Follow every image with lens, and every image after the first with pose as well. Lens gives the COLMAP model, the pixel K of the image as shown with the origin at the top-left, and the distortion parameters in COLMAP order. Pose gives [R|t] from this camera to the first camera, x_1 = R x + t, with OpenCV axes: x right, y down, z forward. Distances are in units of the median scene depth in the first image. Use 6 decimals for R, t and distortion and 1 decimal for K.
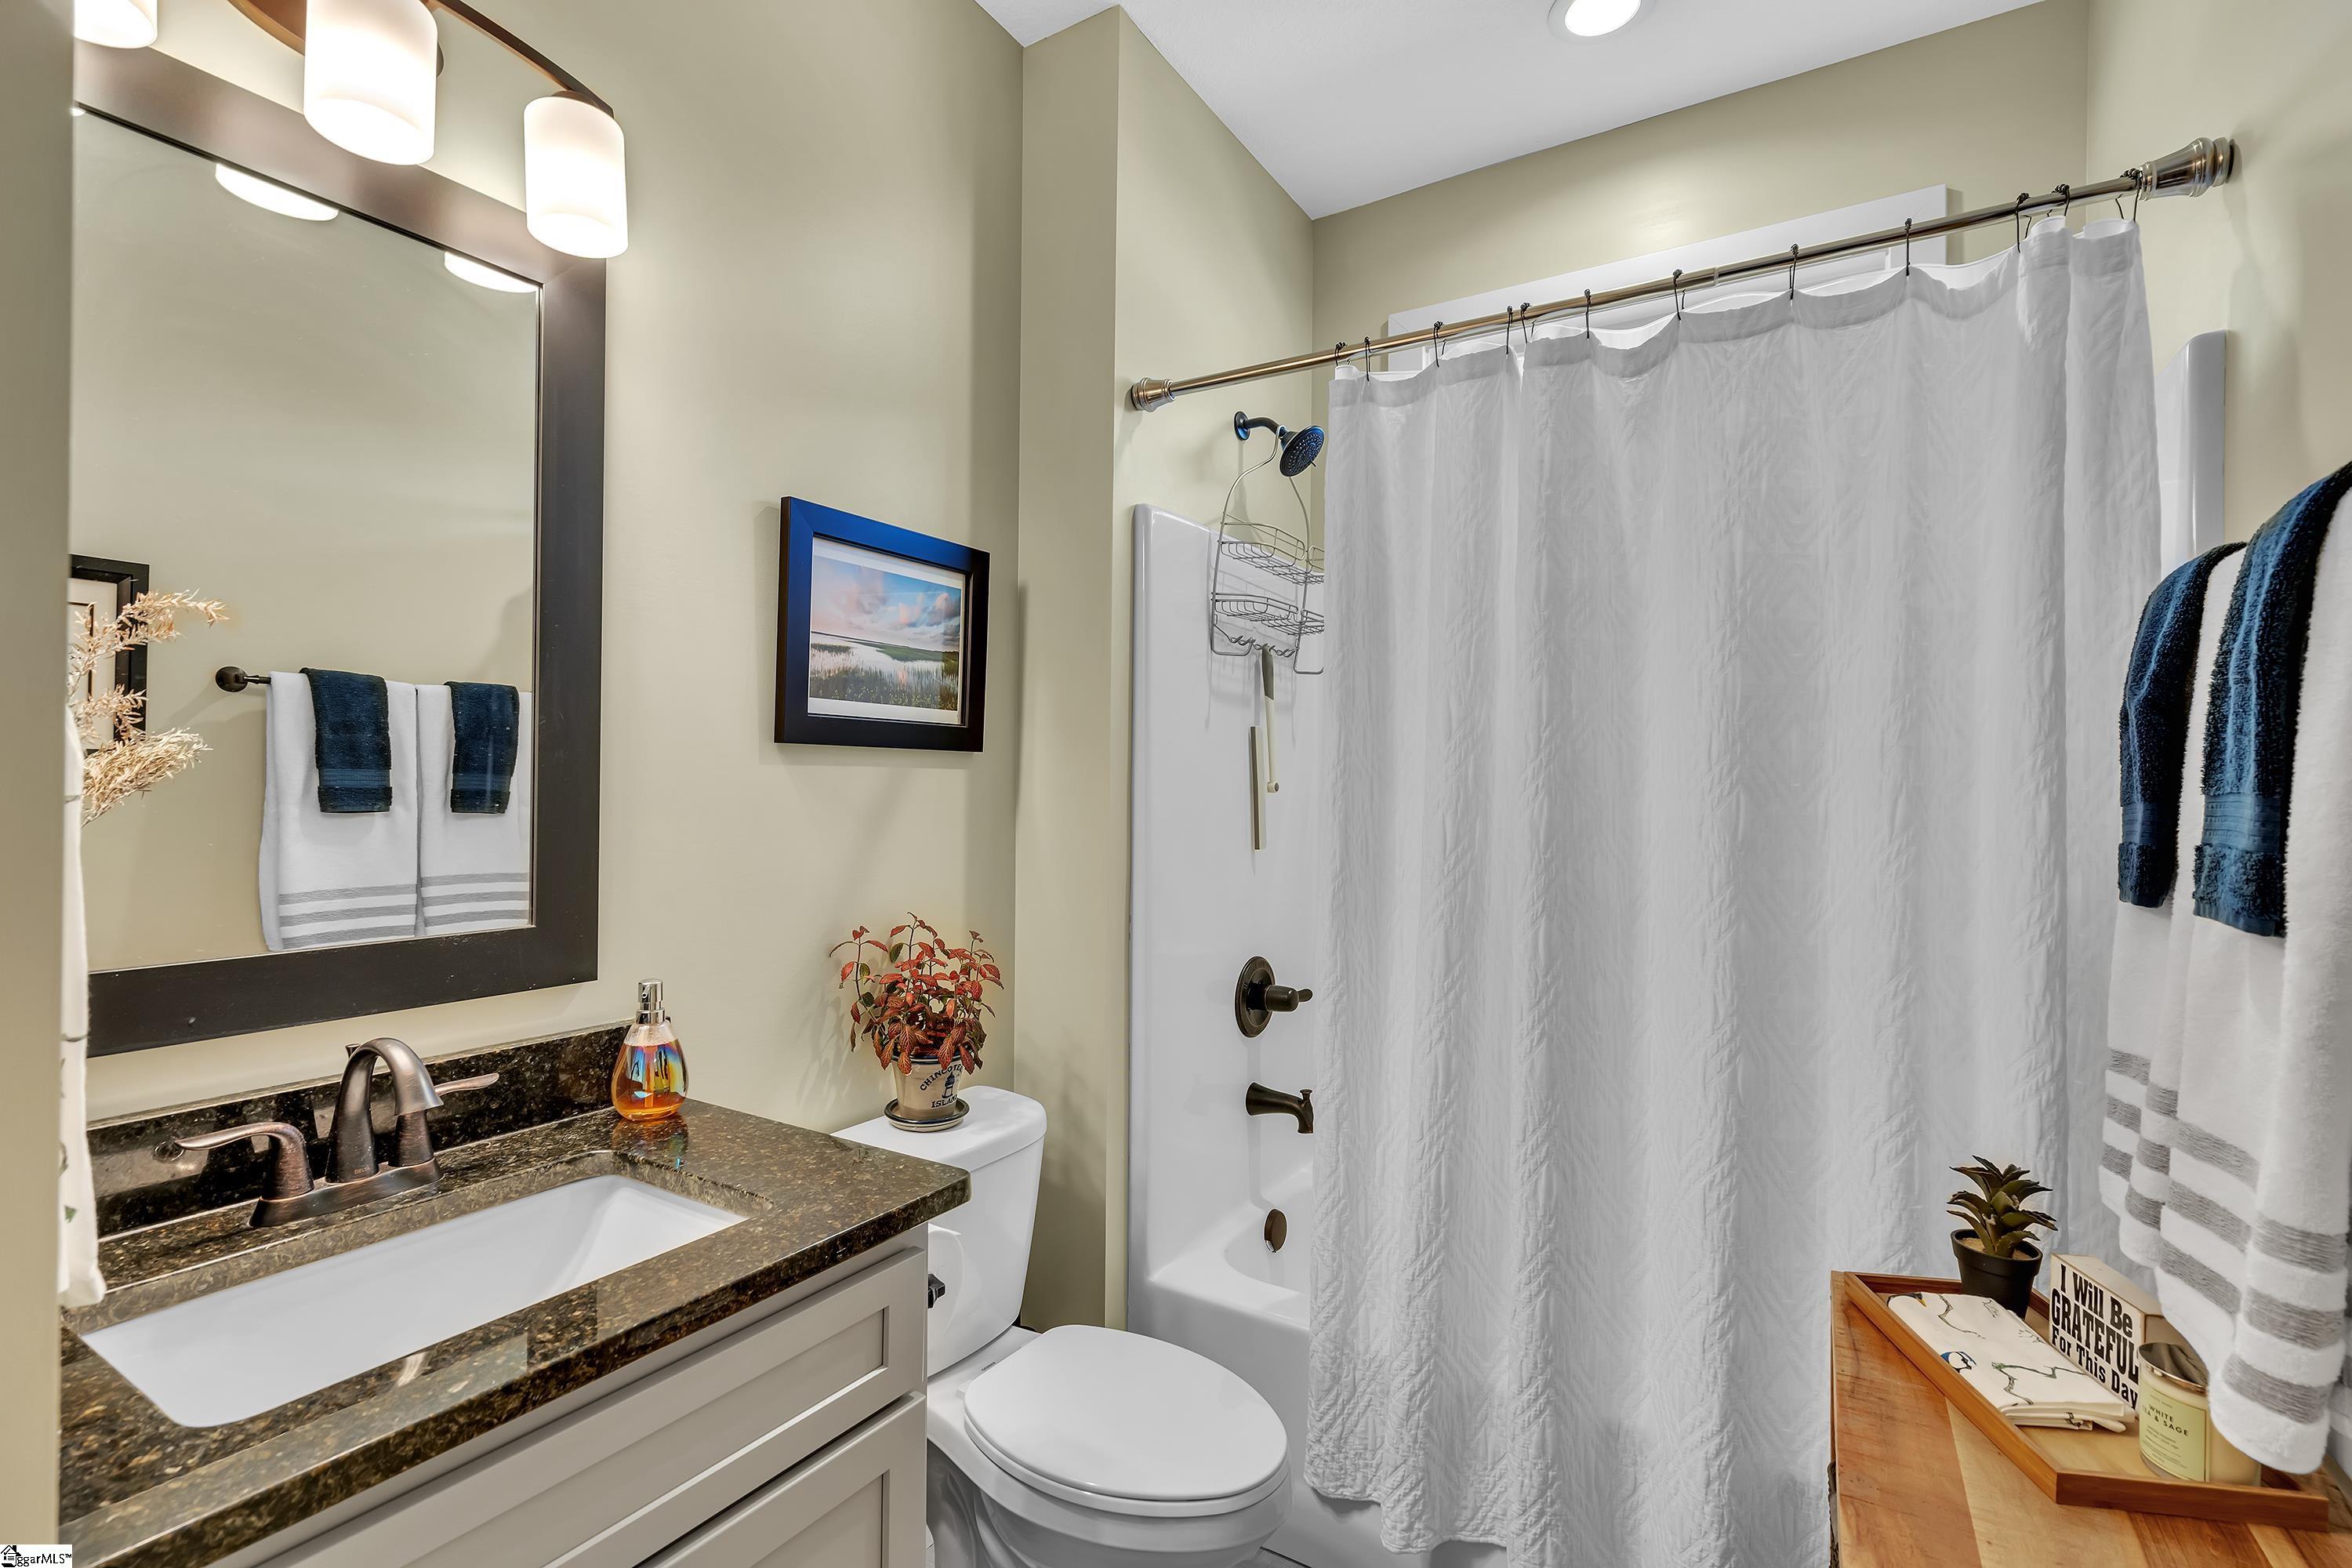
lens RADIAL K [[1048.2, 0, 1171.4], [0, 1048.2, 786.4], [0, 0, 1]] dist [-0.004408, 0.001454]
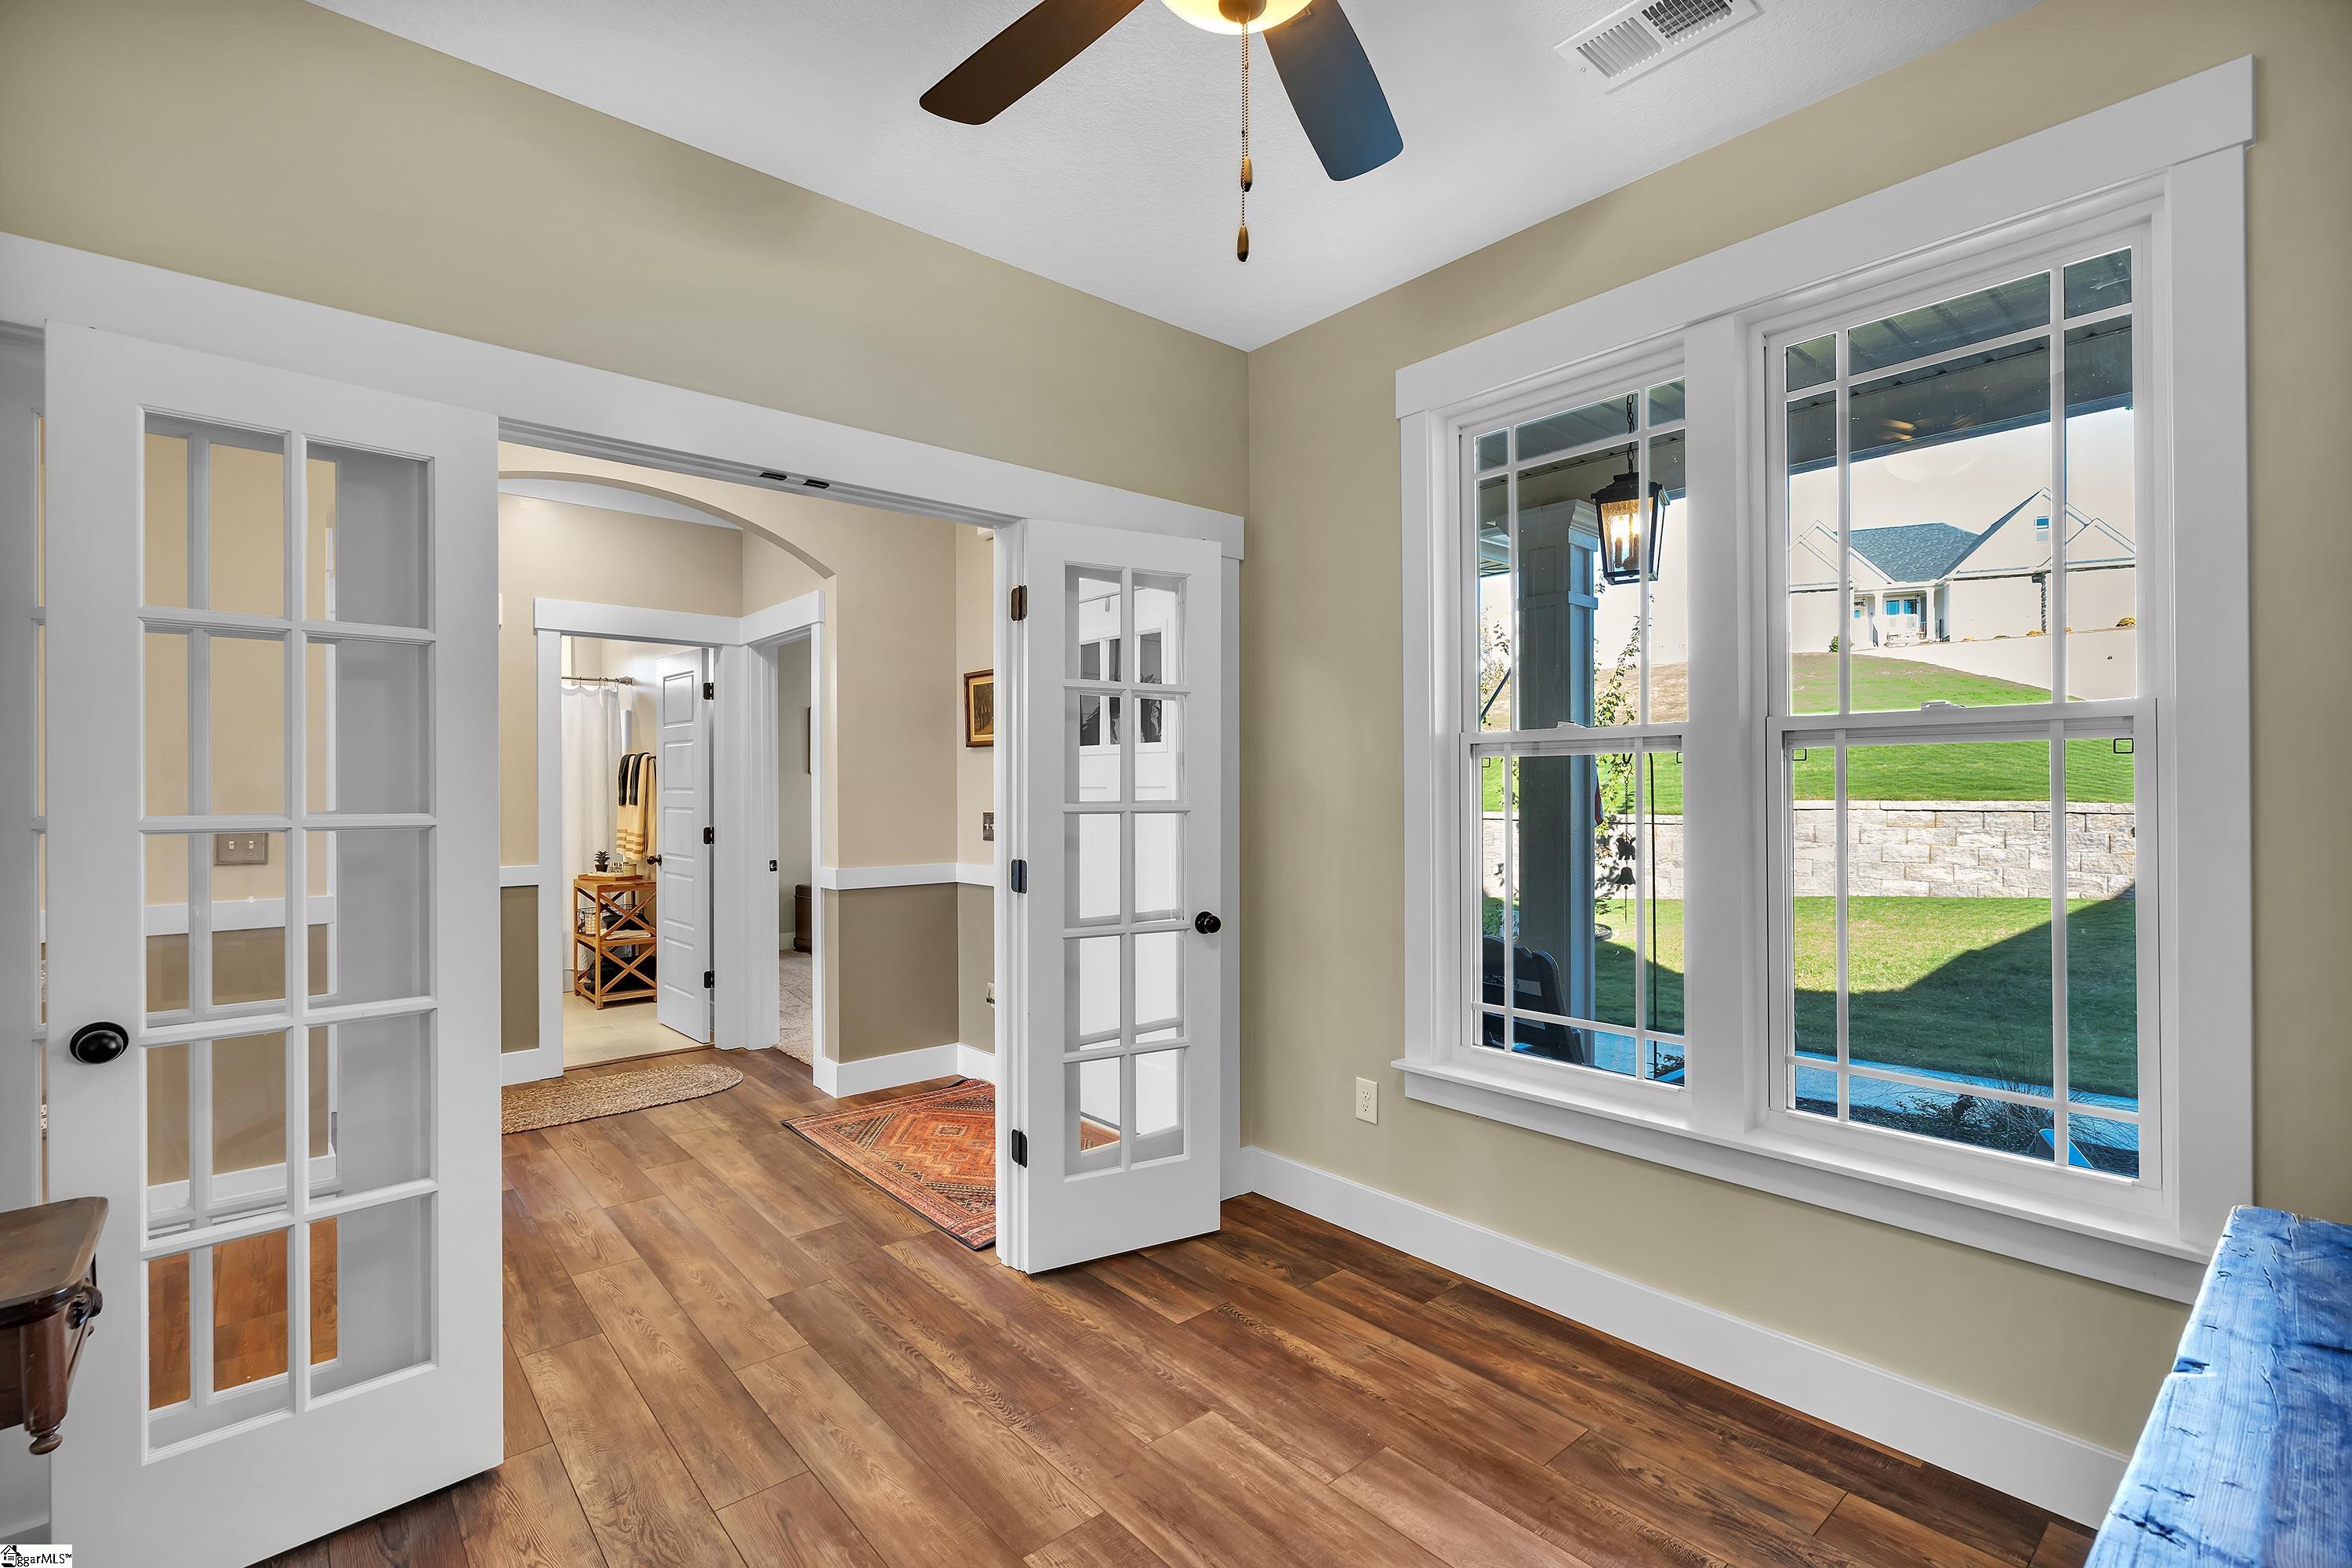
lens RADIAL K [[1048.2, 0, 1171.4], [0, 1048.2, 786.4], [0, 0, 1]] dist [-0.004408, 0.001454]
pose [[0.293766, -0.006288, 0.955857, -4.251001], [0.004468, 0.999976, 0.005205, -0.030631], [-0.955867, 0.002742, 0.293787, -4.147911]]
